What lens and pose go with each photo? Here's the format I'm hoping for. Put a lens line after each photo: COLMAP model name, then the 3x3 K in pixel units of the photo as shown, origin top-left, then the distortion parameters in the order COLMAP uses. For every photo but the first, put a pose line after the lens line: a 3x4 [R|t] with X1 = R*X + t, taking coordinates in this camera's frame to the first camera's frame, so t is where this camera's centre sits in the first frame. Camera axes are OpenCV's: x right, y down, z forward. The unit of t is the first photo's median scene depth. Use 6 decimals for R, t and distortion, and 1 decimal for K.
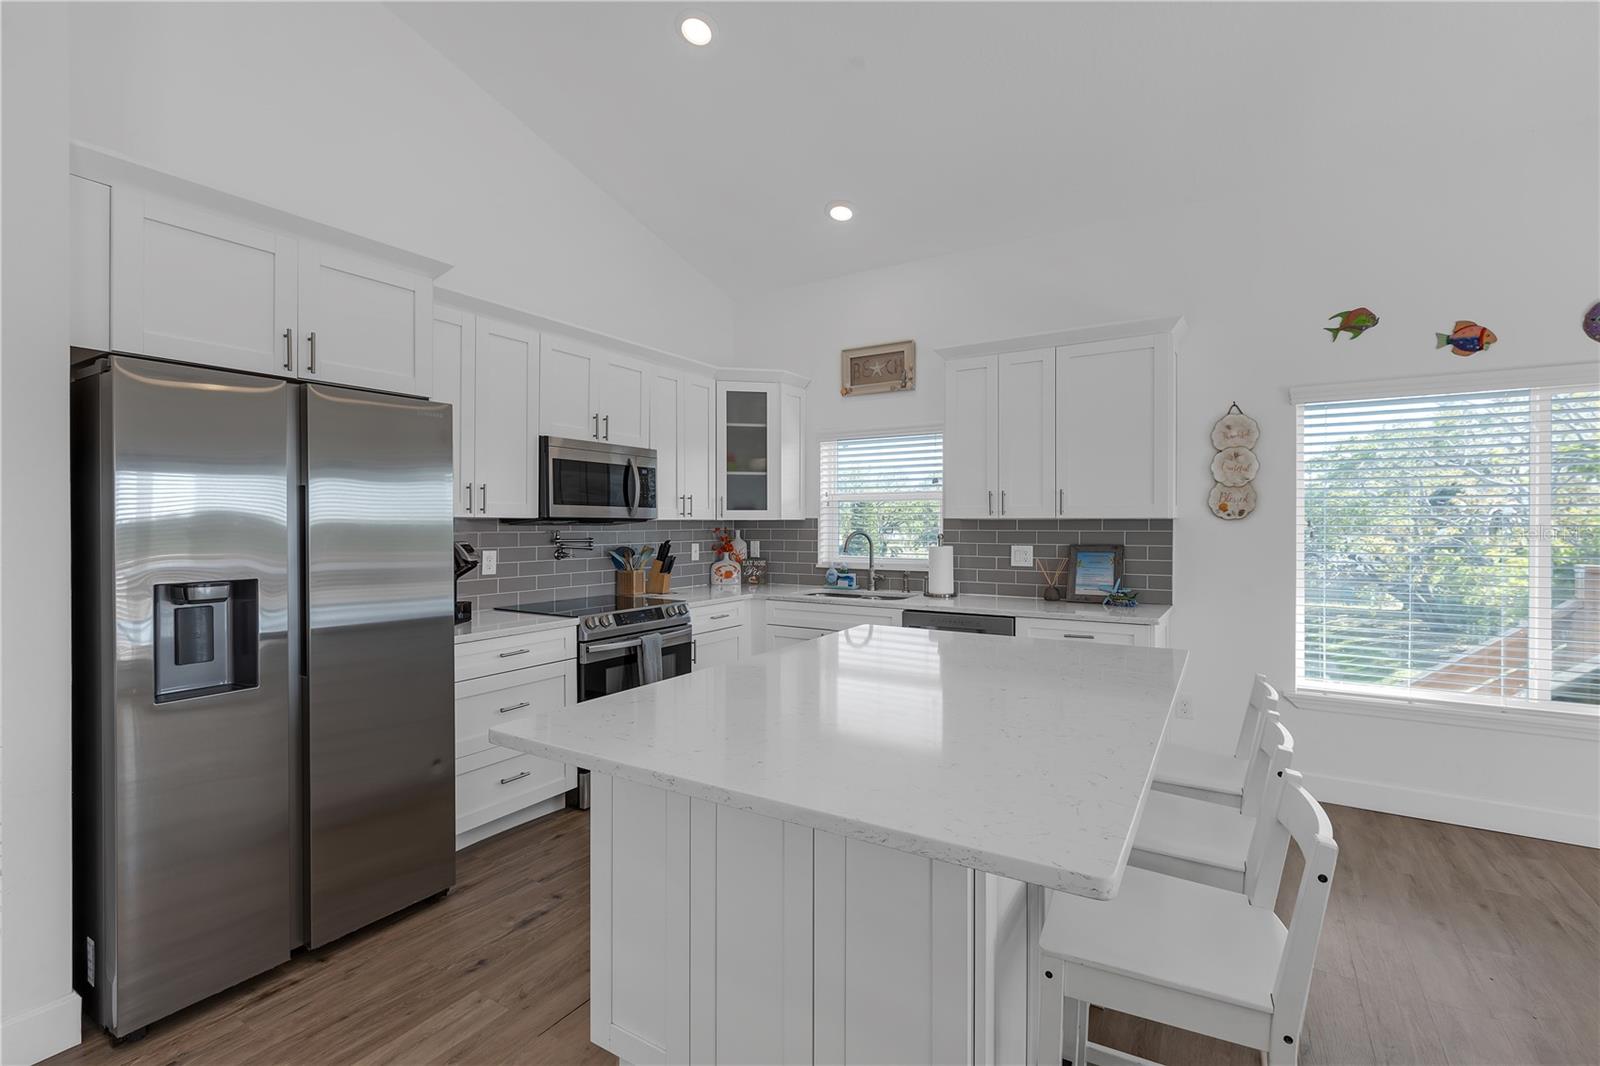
lens RADIAL K [[719.9, 0, 795.7], [0, 719.9, 528.0], [0, 0, 1]] dist [0.003311, -0.002463]
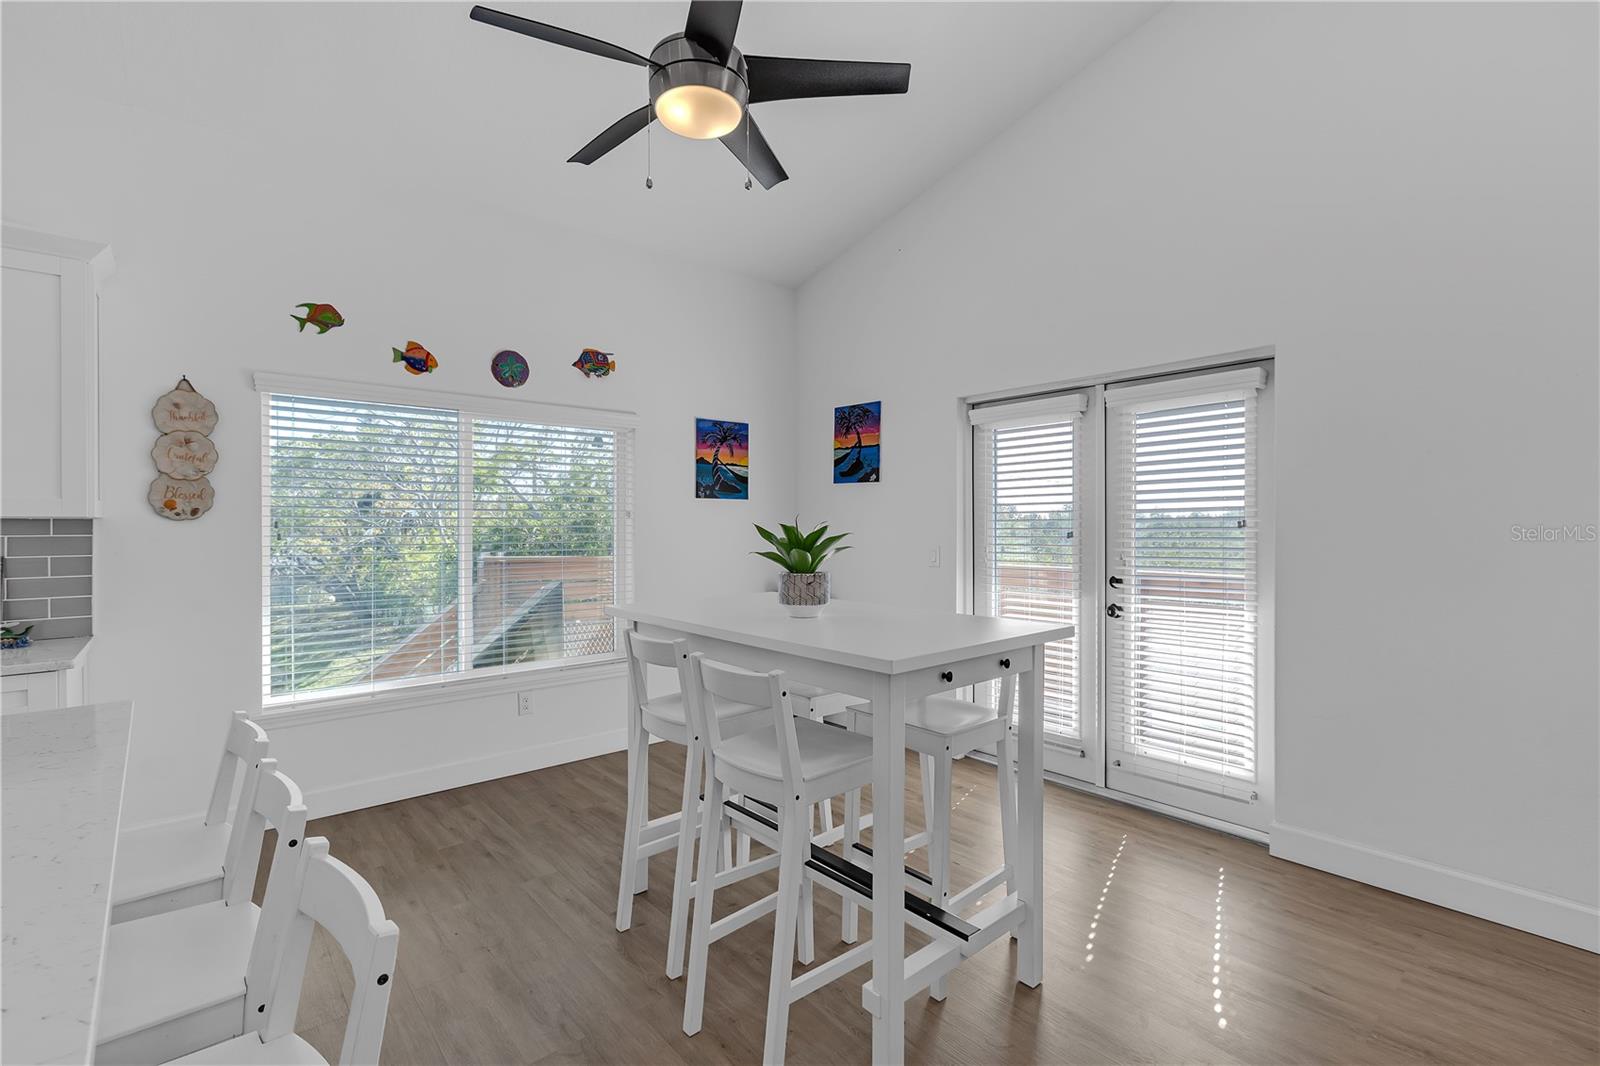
lens RADIAL K [[719.9, 0, 787.5], [0, 719.9, 525.2], [0, 0, 1]] dist [0.003311, -0.002463]
pose [[0.301947, -0.001351, 0.953324, 0.037380], [0.007317, 0.999973, -0.000901, -0.000105], [-0.953297, 0.007248, 0.301949, 0.105308]]
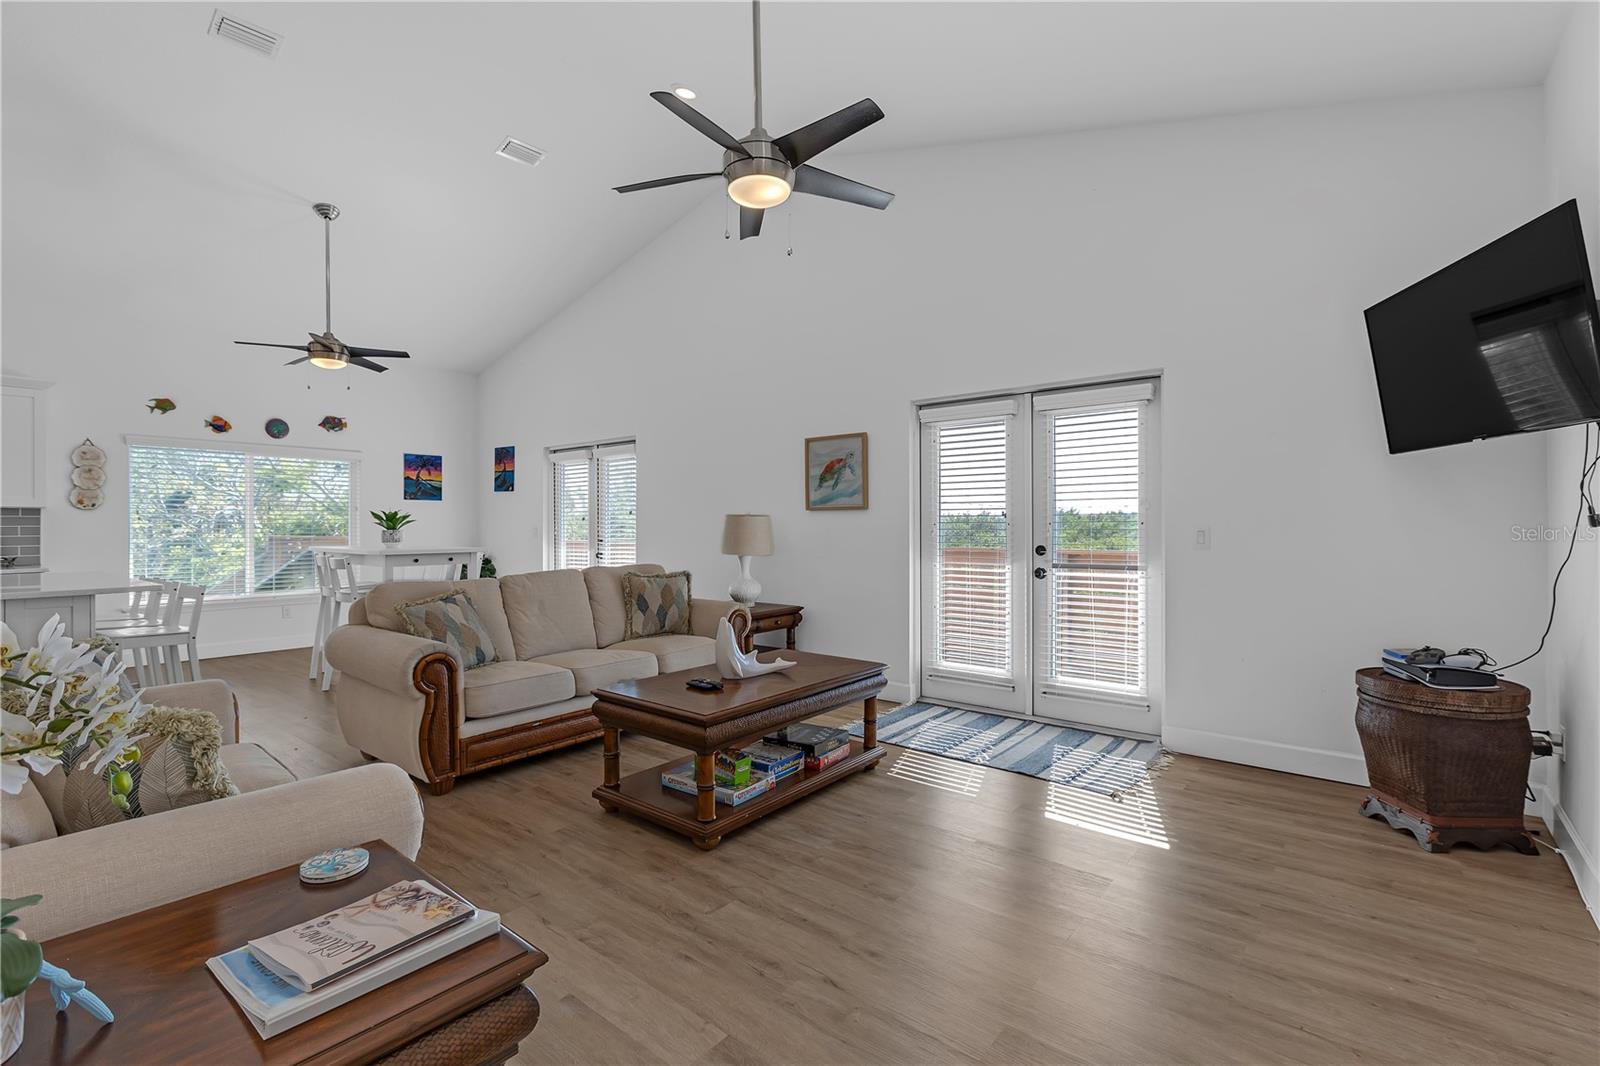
lens RADIAL K [[719.9, 0, 792.9], [0, 719.9, 525.3], [0, 0, 1]] dist [0.003311, -0.002463]
pose [[0.123386, 0.000898, 0.992358, -0.846357], [0.008420, 0.999963, -0.001952, 0.042342], [-0.992323, 0.008597, 0.123374, -0.820372]]
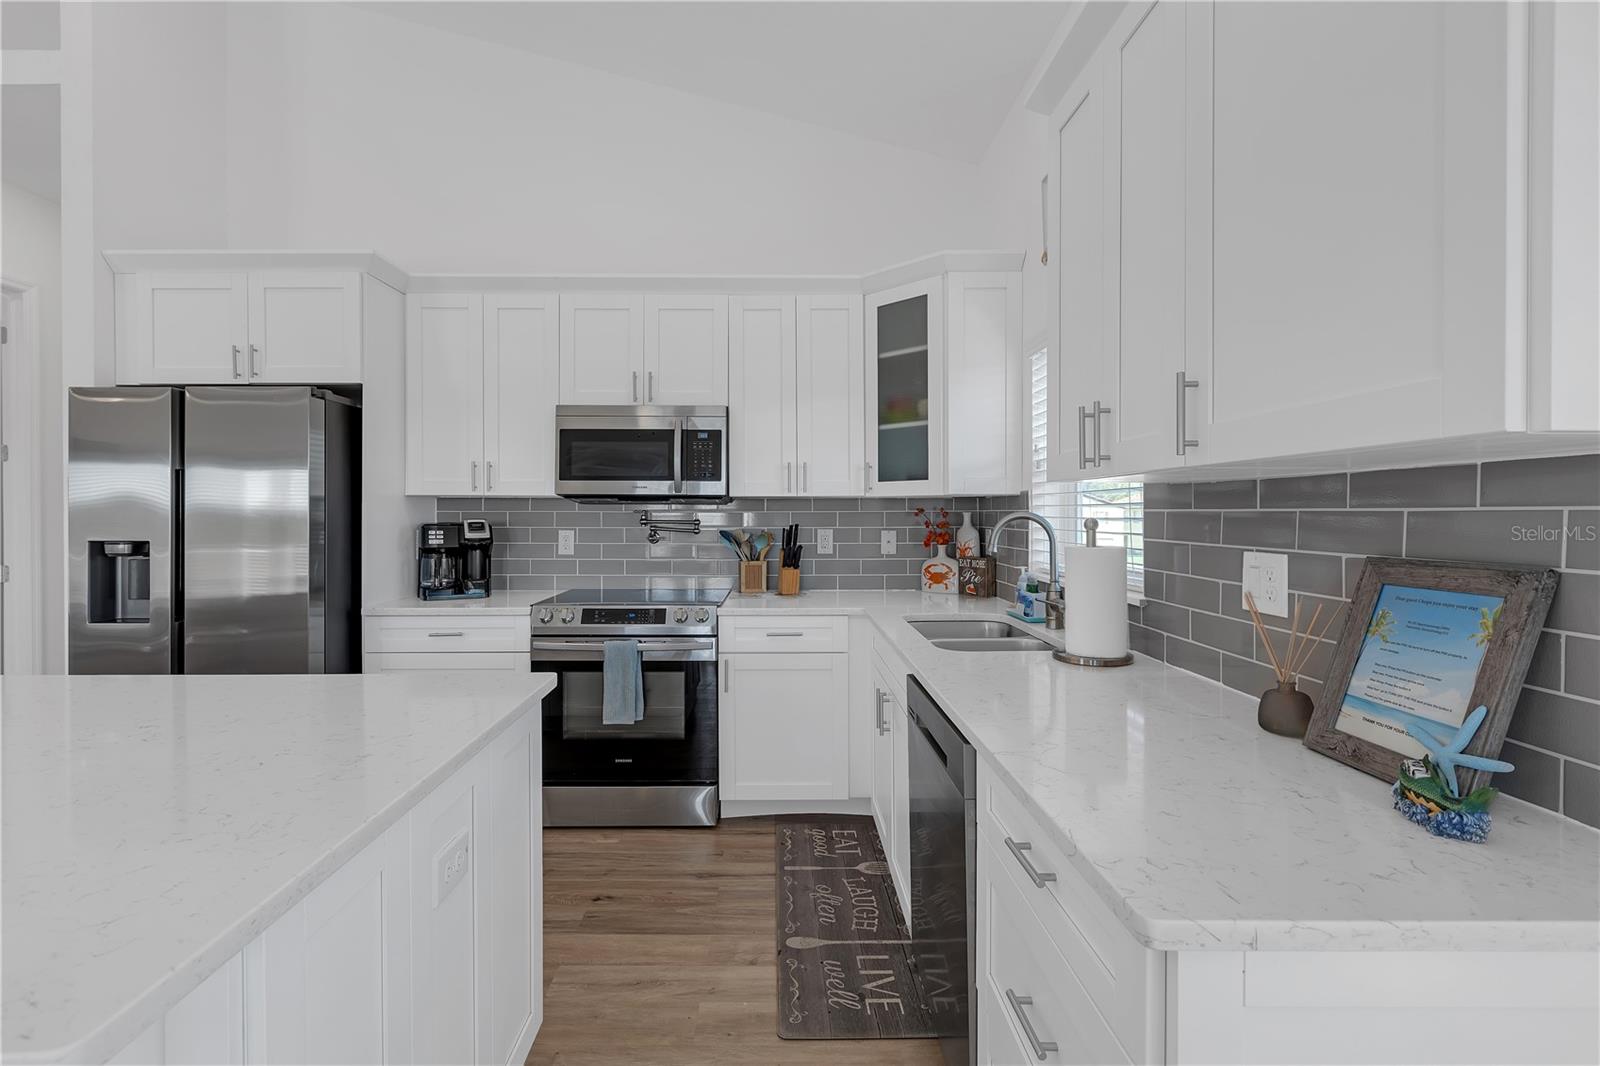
lens RADIAL K [[719.9, 0, 778.9], [0, 719.9, 514.6], [0, 0, 1]] dist [0.003311, -0.002463]
pose [[0.538762, 0.003186, -0.842452, 0.507167], [-0.006259, 0.999980, -0.000221, 0.007911], [0.842435, 0.005392, 0.538771, 0.653748]]
